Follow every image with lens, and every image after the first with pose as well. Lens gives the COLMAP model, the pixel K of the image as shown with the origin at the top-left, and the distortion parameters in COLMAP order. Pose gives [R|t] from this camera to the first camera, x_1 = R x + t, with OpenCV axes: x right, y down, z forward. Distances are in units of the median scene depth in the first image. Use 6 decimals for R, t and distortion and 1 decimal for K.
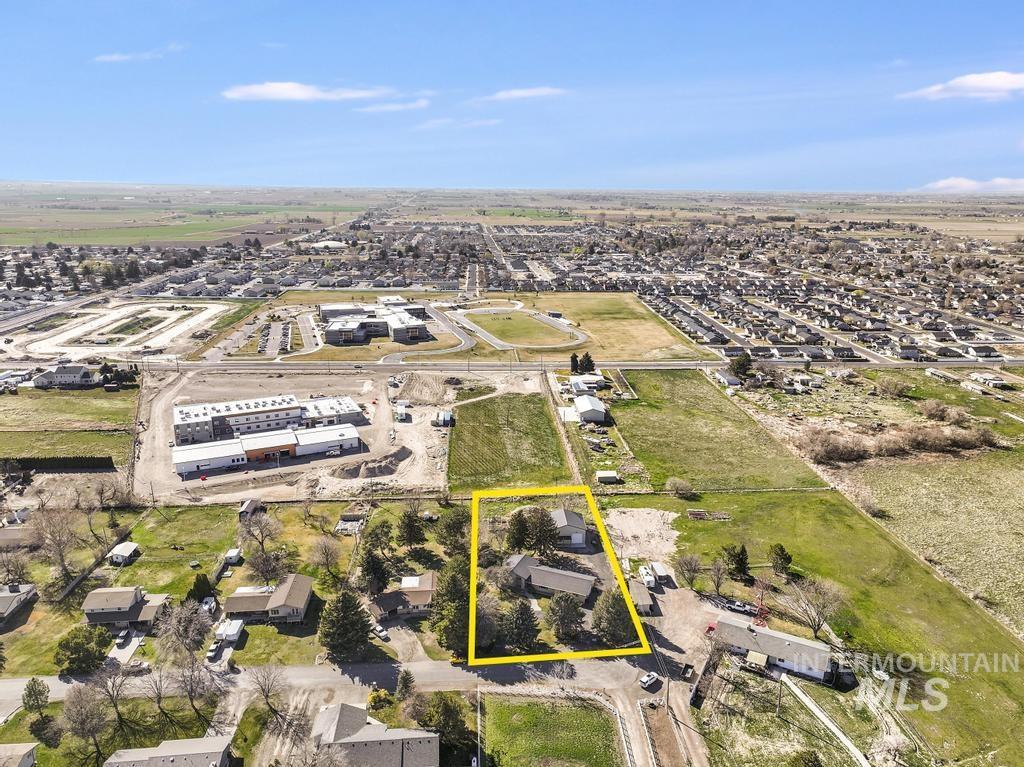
lens RADIAL K [[712.5, 0, 512.0], [0, 712.5, 383.5], [0, 0, 1]] dist [0.018106, 0.002676]
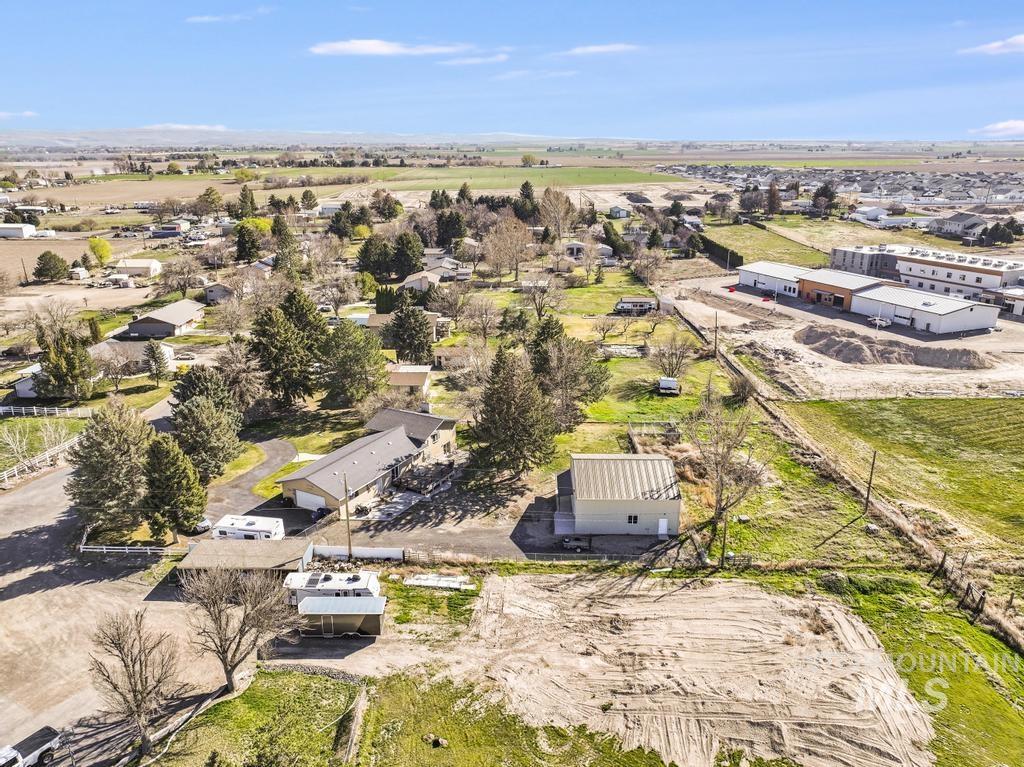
lens RADIAL K [[714.7, 0, 512.0], [0, 714.7, 383.5], [0, 0, 1]] dist [0.002098, 0.003417]
pose [[-0.070069, 0.308181, -0.948744, 0.353126], [-0.260358, 0.912466, 0.315625, 0.043257], [0.962966, 0.269128, 0.016302, 0.793849]]
